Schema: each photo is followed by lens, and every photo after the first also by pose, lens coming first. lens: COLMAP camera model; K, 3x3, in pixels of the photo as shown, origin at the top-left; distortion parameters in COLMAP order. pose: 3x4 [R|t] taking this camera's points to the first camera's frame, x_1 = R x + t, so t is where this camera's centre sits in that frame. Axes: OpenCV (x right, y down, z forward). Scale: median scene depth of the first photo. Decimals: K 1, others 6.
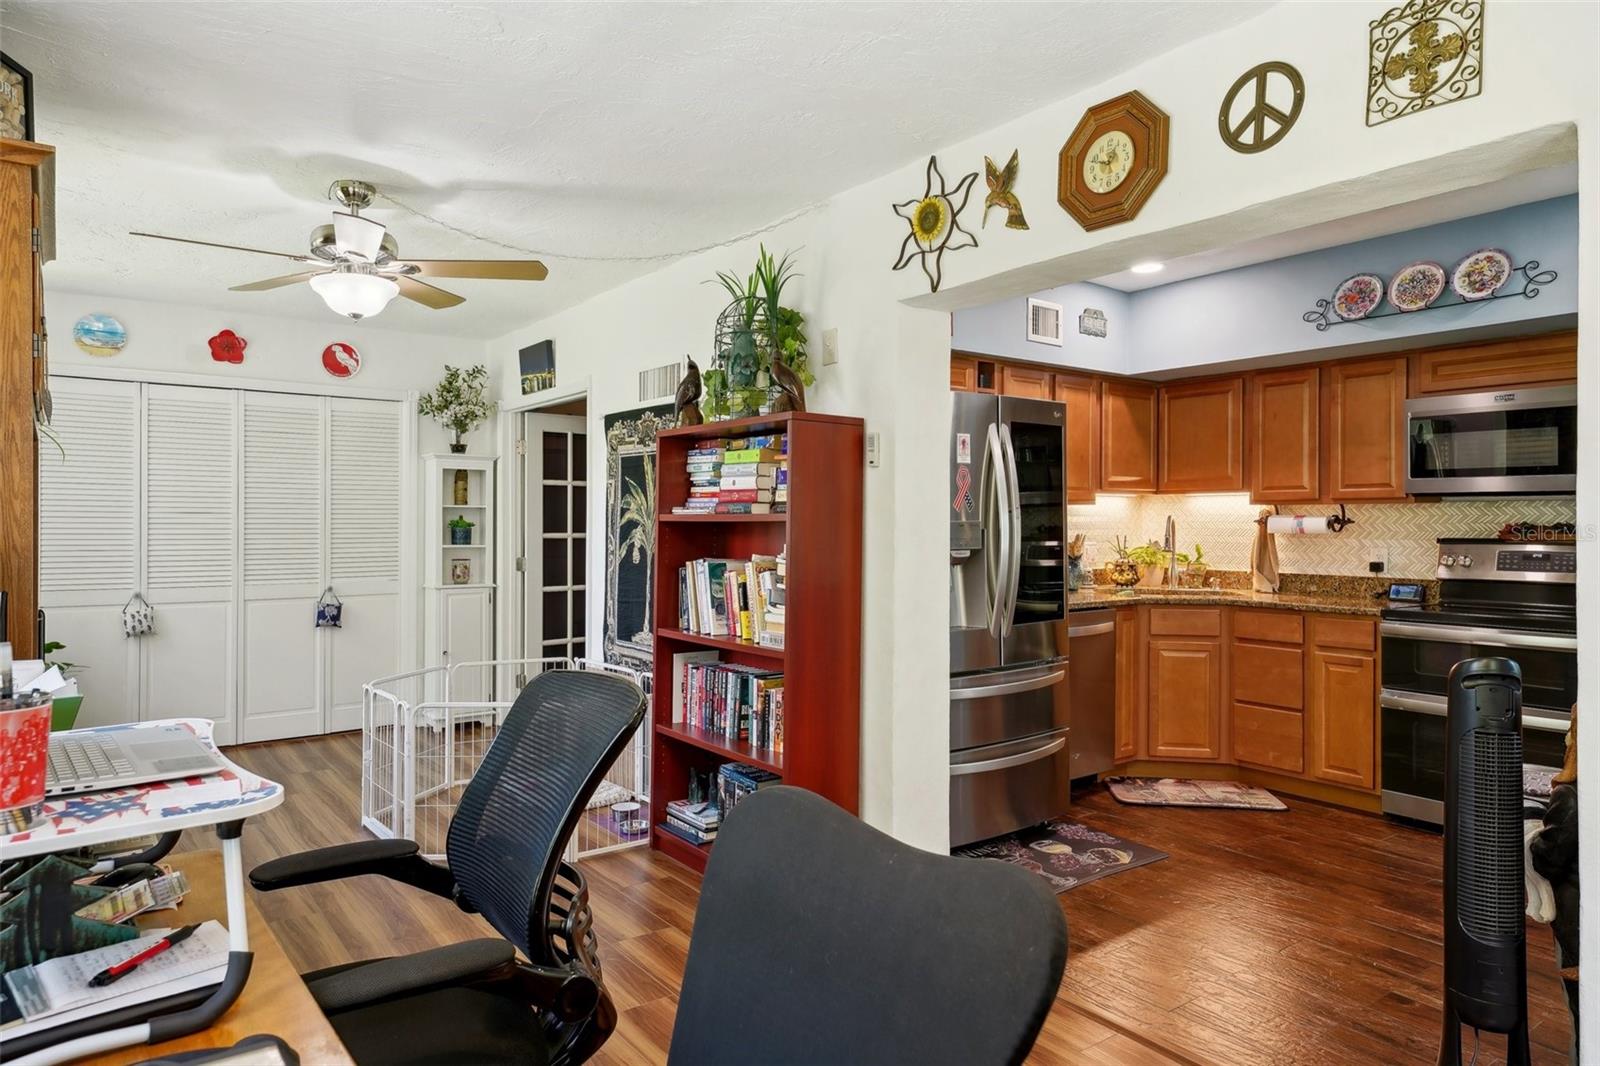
lens RADIAL K [[987.9, 0, 799.6], [0, 987.9, 520.3], [0, 0, 1]] dist [0.026001, 0.000383]
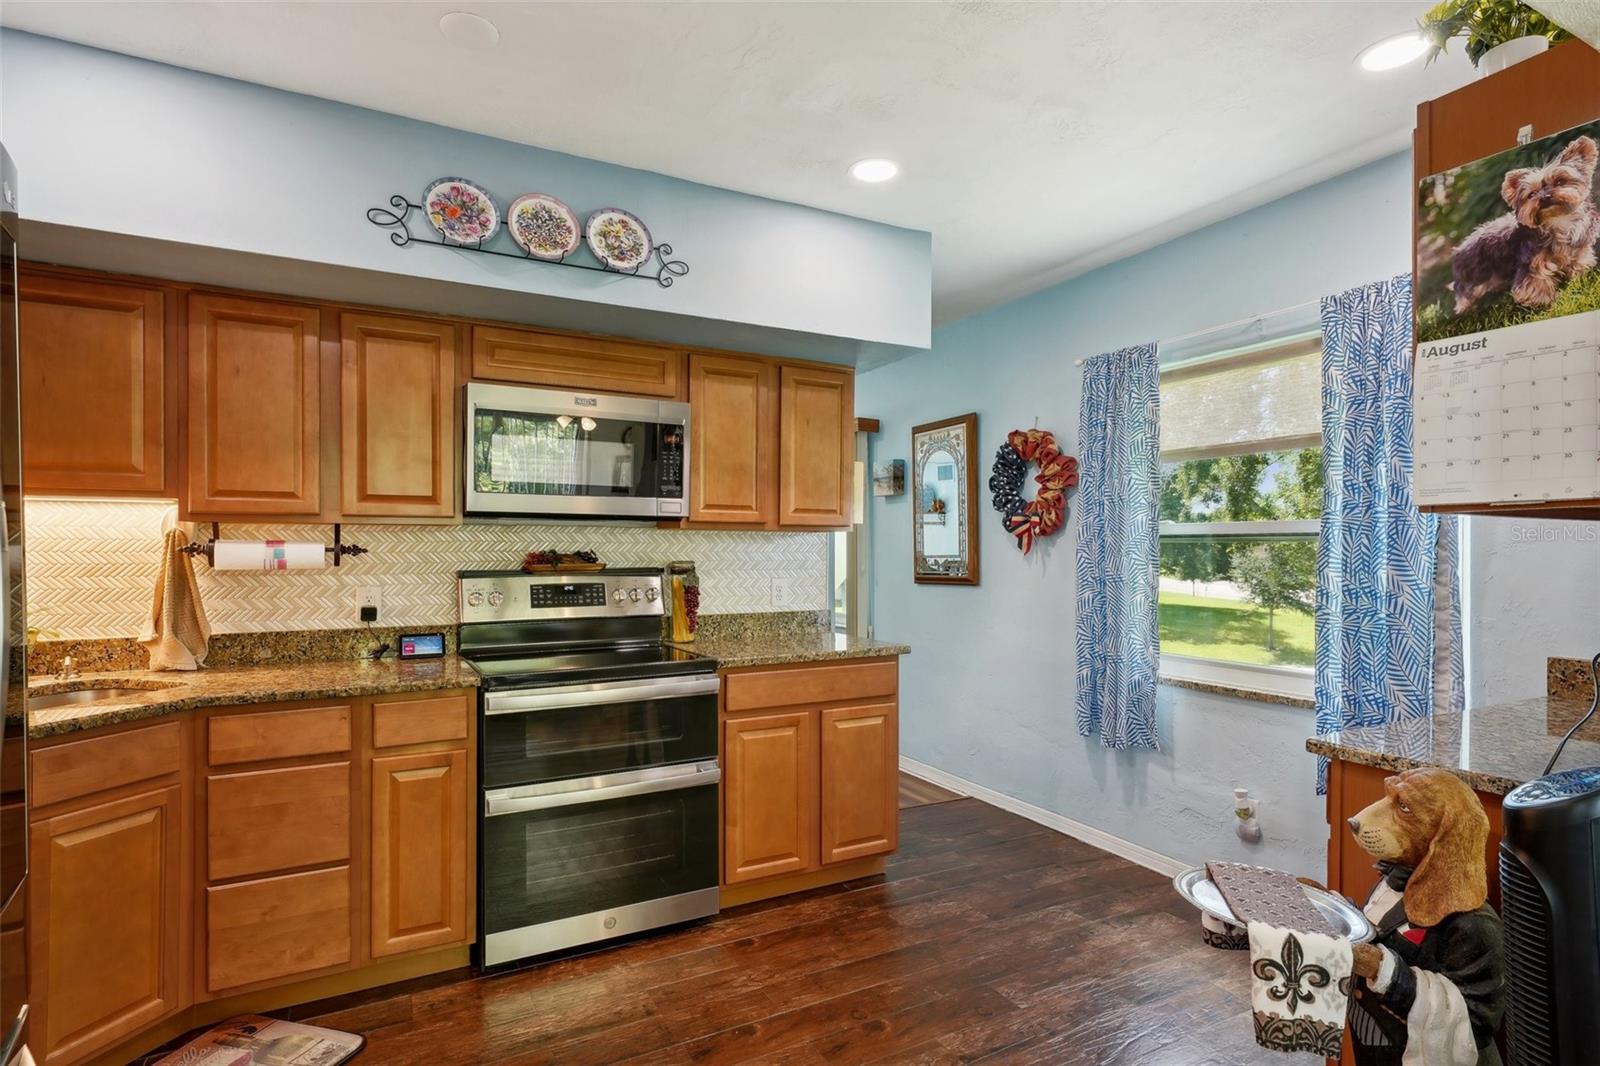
lens RADIAL K [[825.3, 0, 798.5], [0, 825.3, 551.8], [0, 0, 1]] dist [0.003854, 0.001993]
pose [[0.143704, -0.007239, 0.989594, 0.040909], [-0.002608, 0.999967, 0.007694, -0.002599], [-0.989617, -0.003686, 0.143681, 0.618421]]
